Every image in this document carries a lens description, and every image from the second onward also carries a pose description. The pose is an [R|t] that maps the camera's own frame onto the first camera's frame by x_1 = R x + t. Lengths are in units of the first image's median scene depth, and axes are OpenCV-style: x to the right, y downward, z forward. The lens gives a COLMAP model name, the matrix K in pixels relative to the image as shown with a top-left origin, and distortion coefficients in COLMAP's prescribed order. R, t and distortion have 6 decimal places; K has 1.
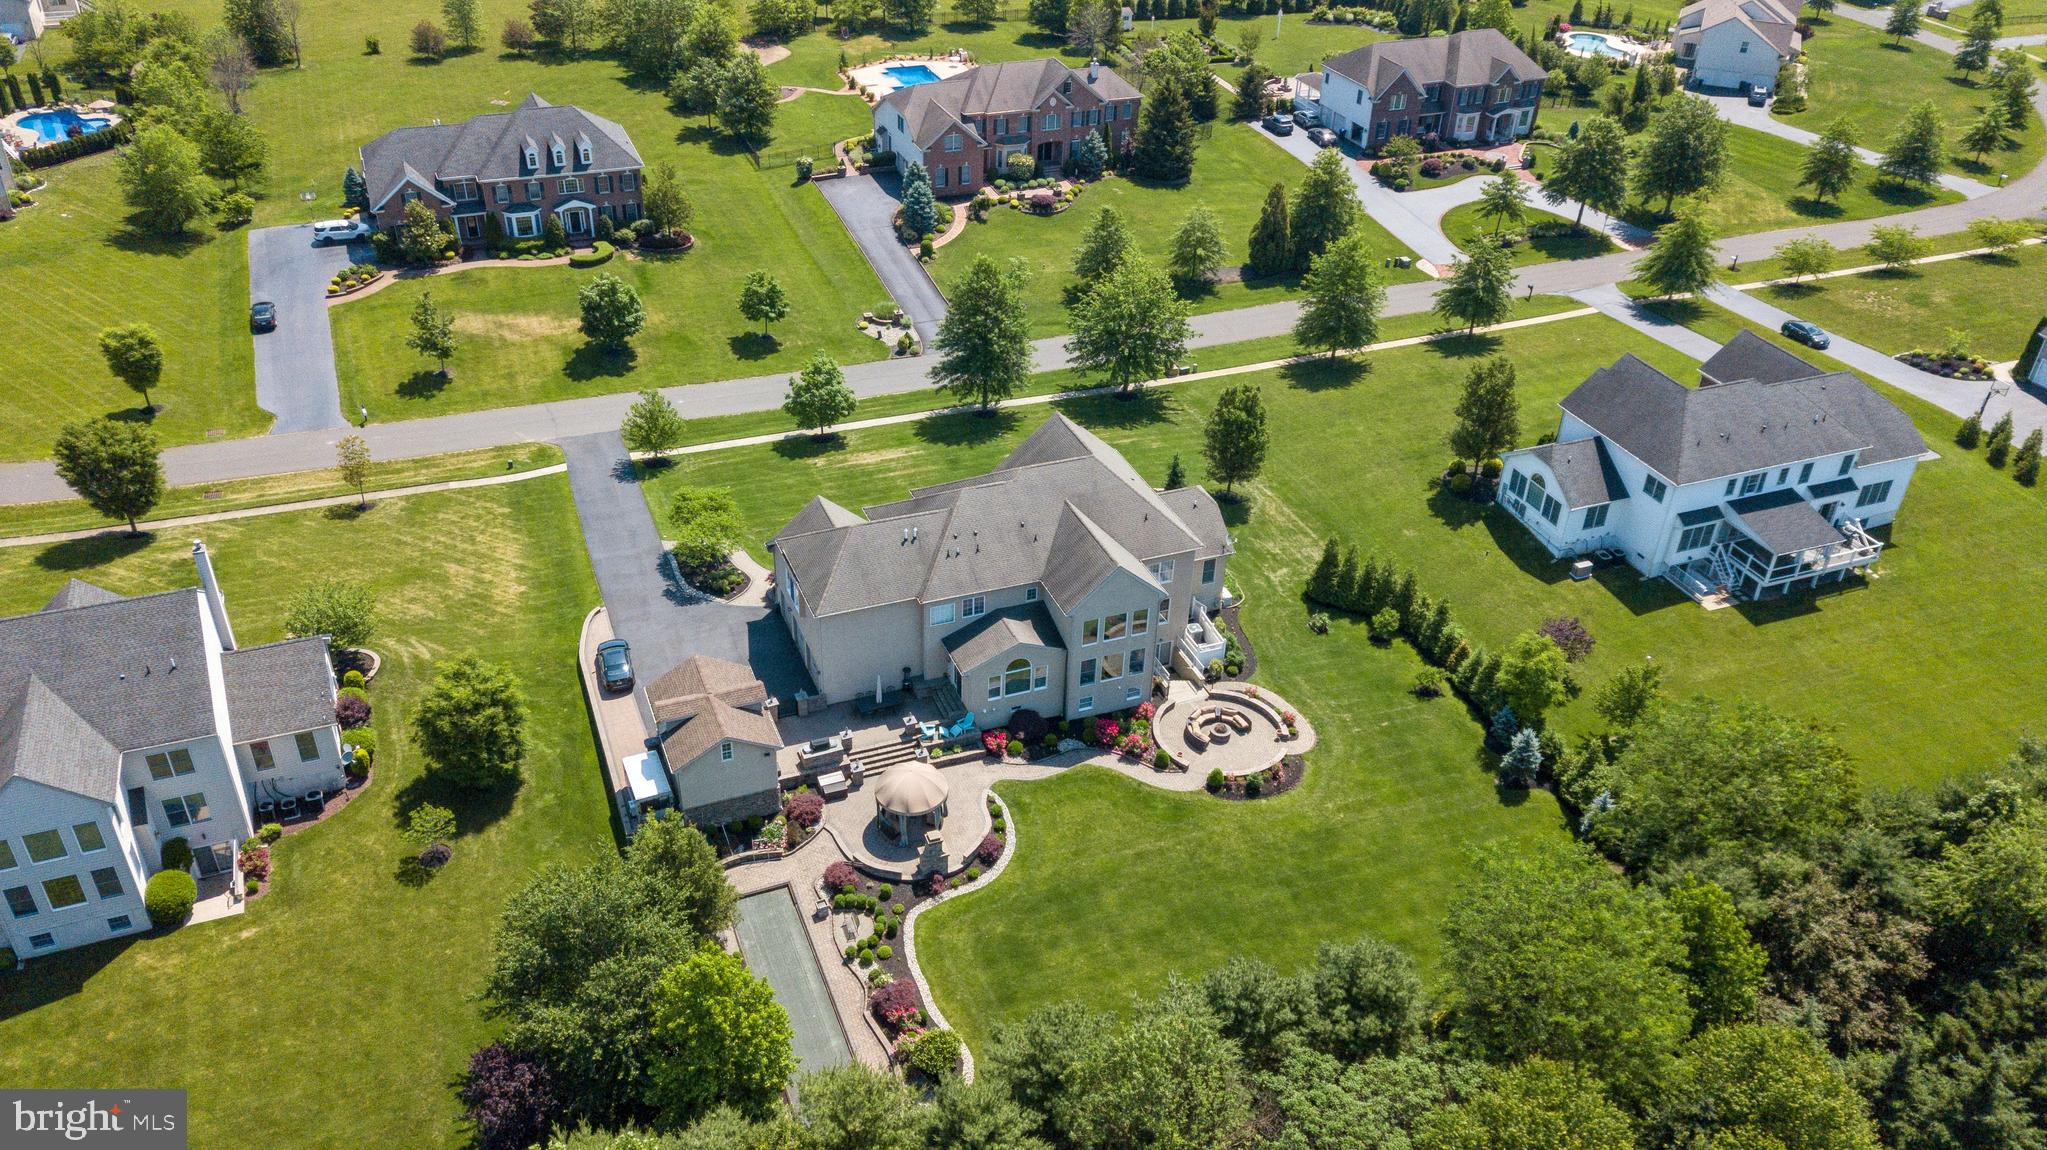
lens RADIAL K [[1571.0, 0, 1026.6], [0, 1571.0, 584.4], [0, 0, 1]] dist [0.031991, 0.004630]
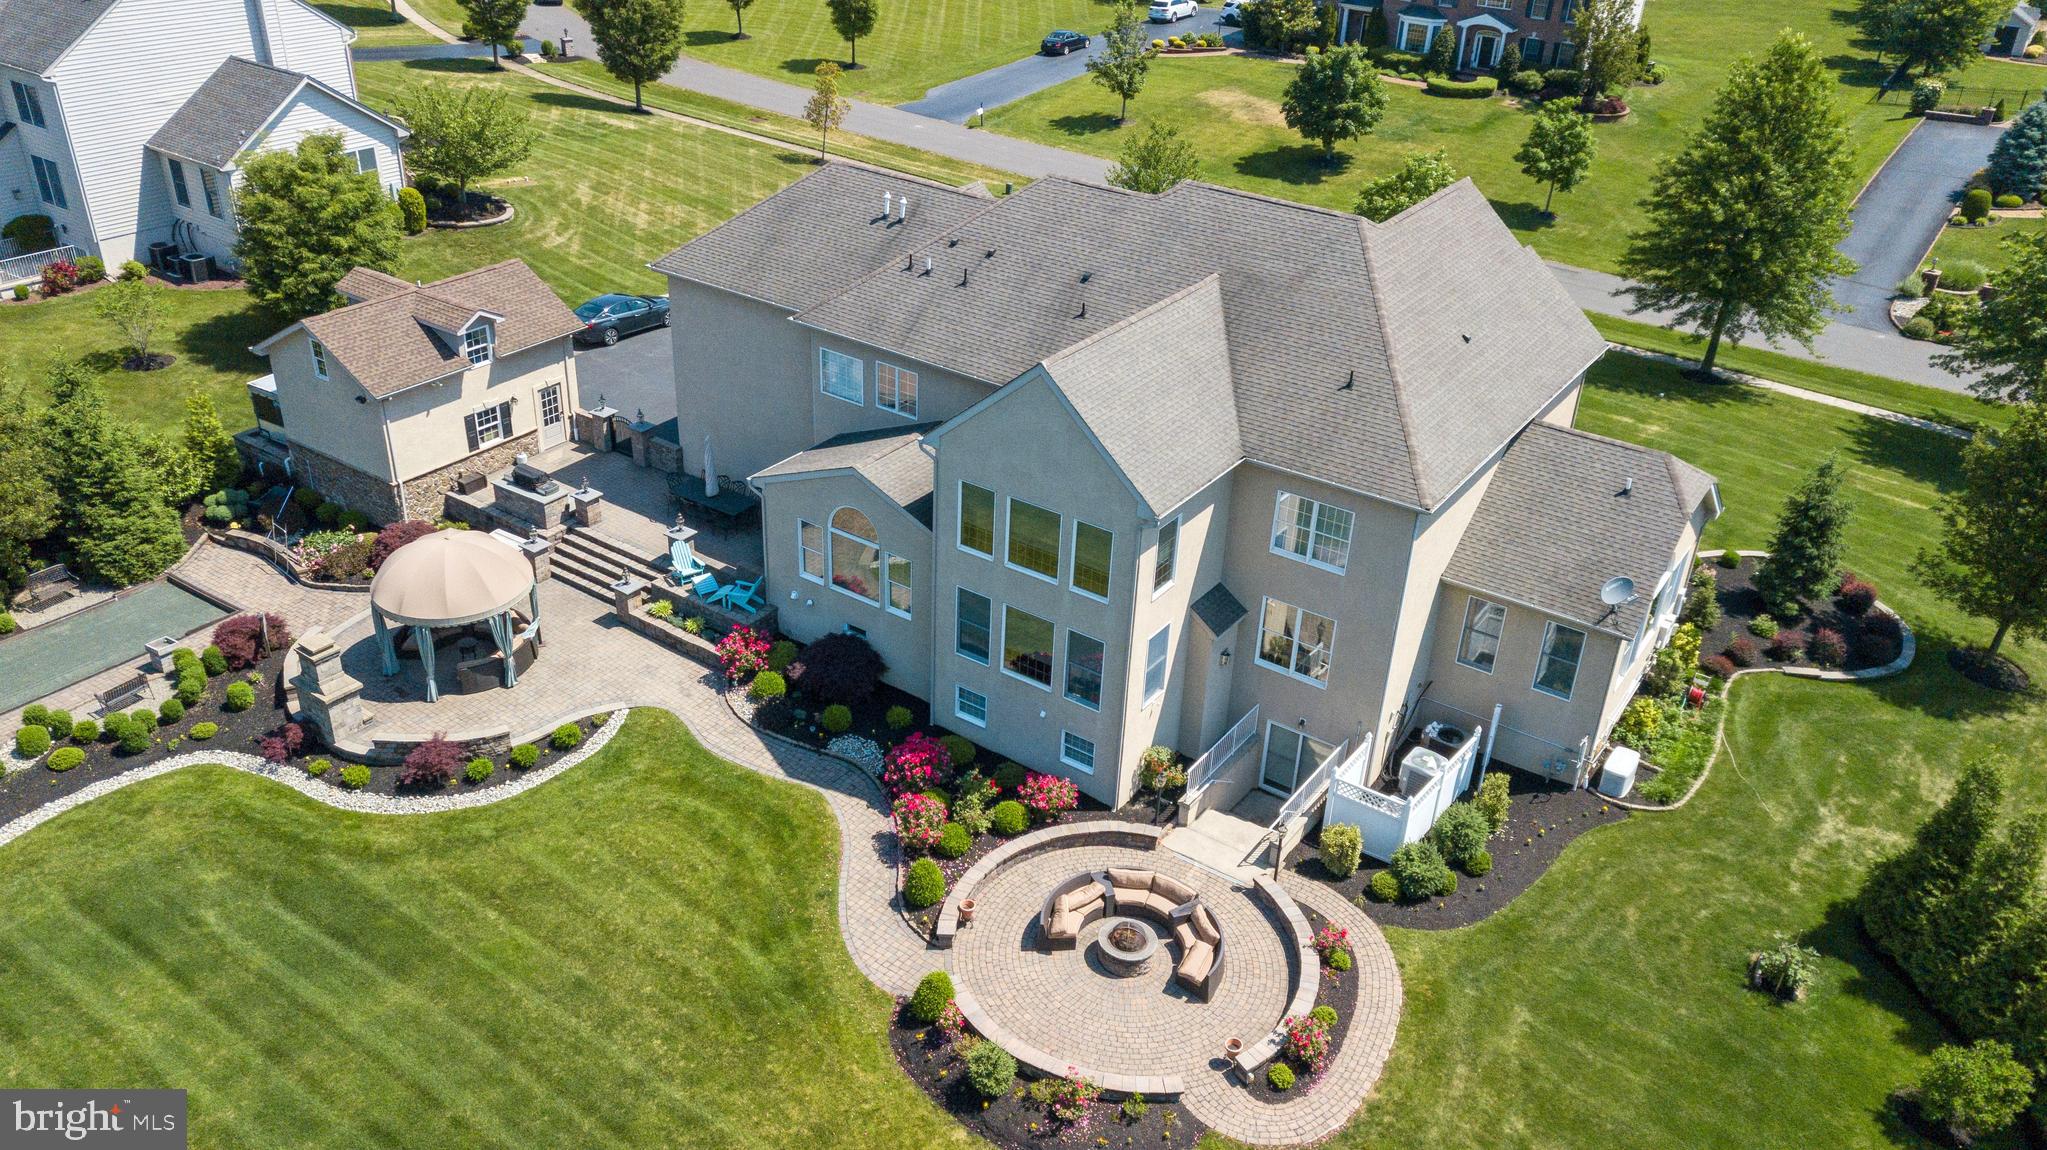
lens RADIAL K [[1565.0, 0, 1027.3], [0, 1565.0, 602.2], [0, 0, 1]] dist [0.000398, 0.057115]
pose [[0.557503, 0.411722, -0.720885, 0.302400], [-0.481122, 0.867896, 0.123605, -0.005697], [0.676544, 0.277924, 0.681944, 0.653053]]
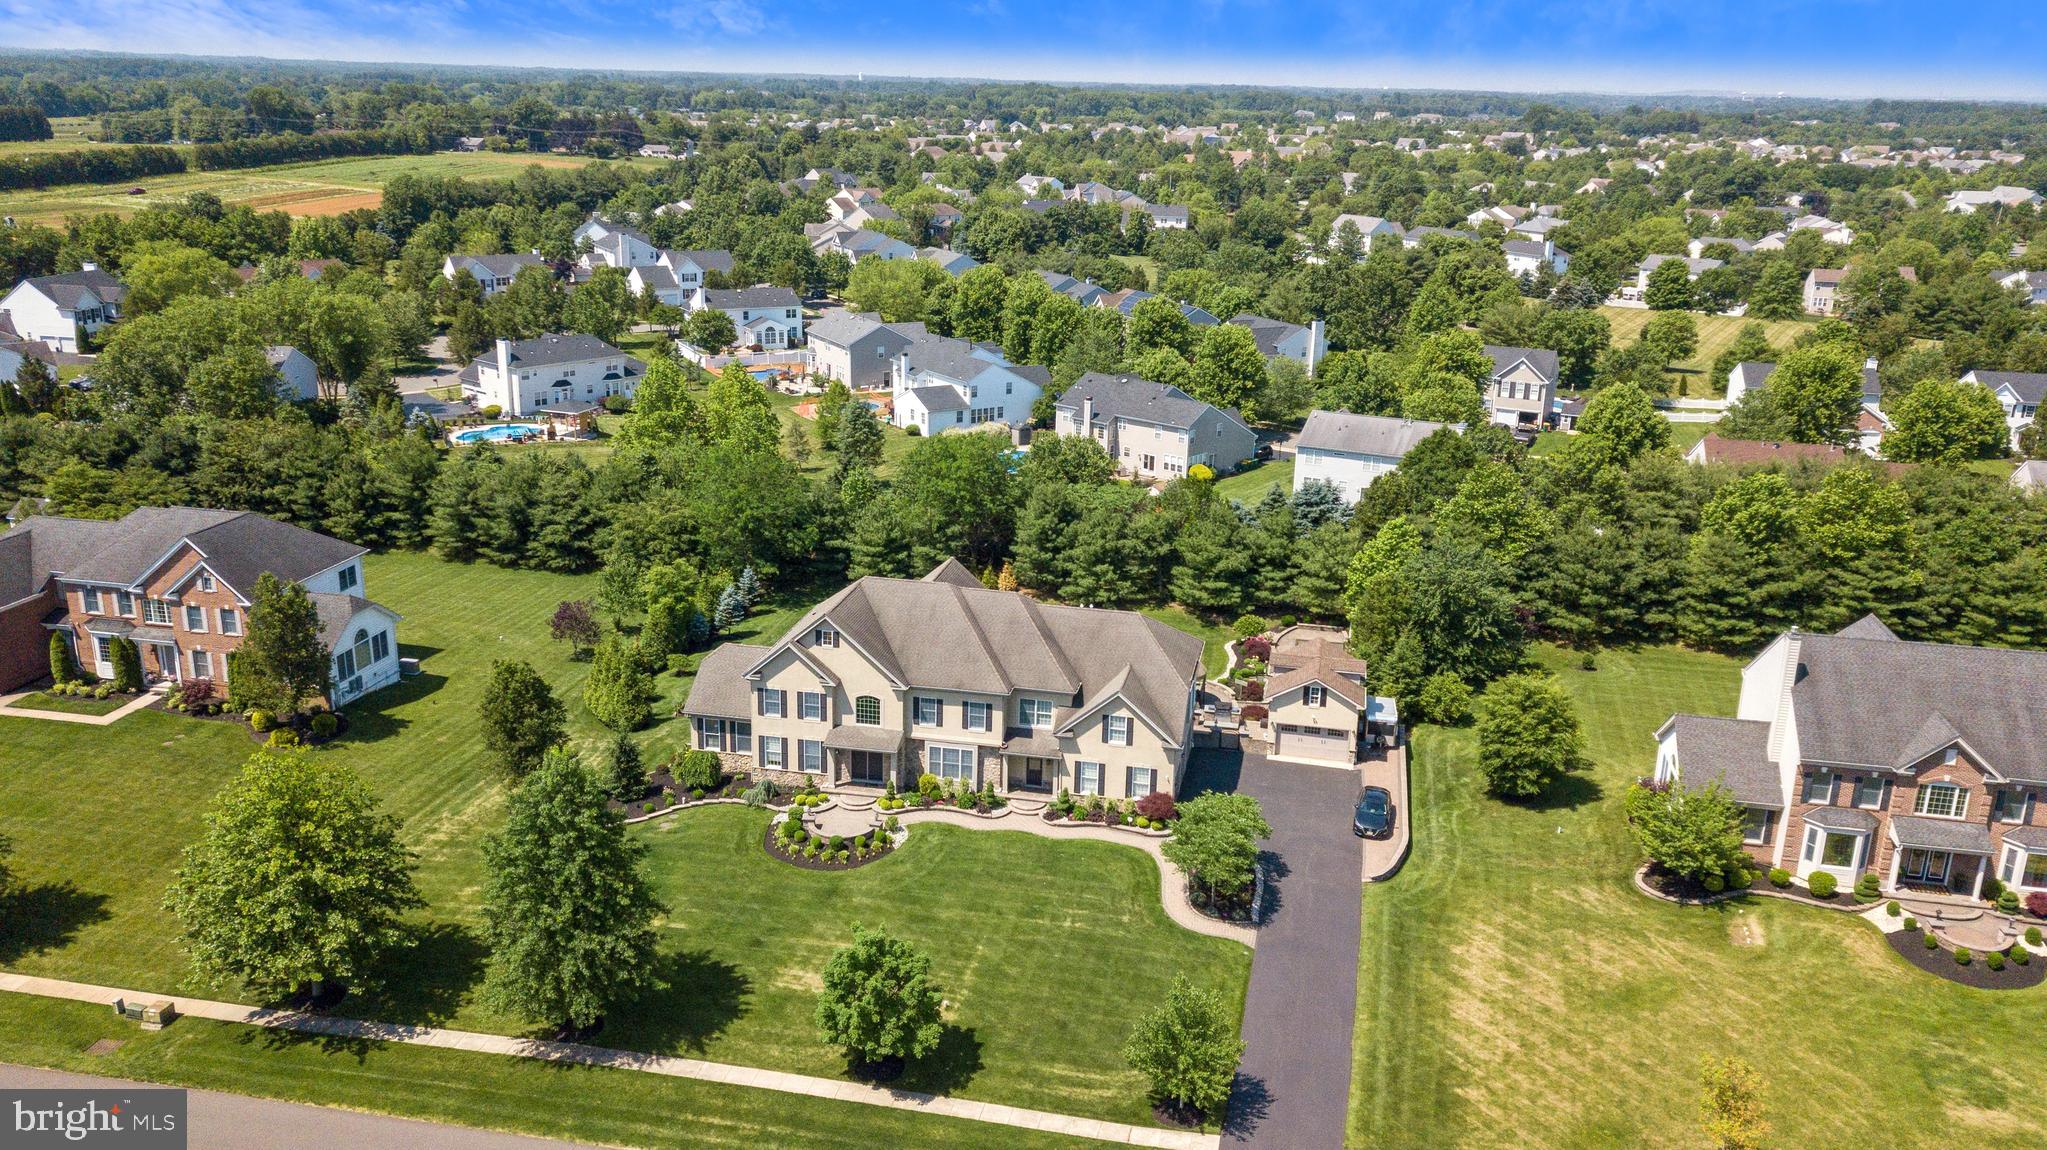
lens RADIAL K [[1641.0, 0, 1023.5], [0, 1641.0, 575.0], [0, 0, 1]] dist [0.048110, -0.050671]
pose [[-0.832883, -0.207351, 0.513139, -0.506731], [0.263425, 0.666884, 0.697046, -0.696951], [-0.486737, 0.715732, -0.500814, 1.354308]]
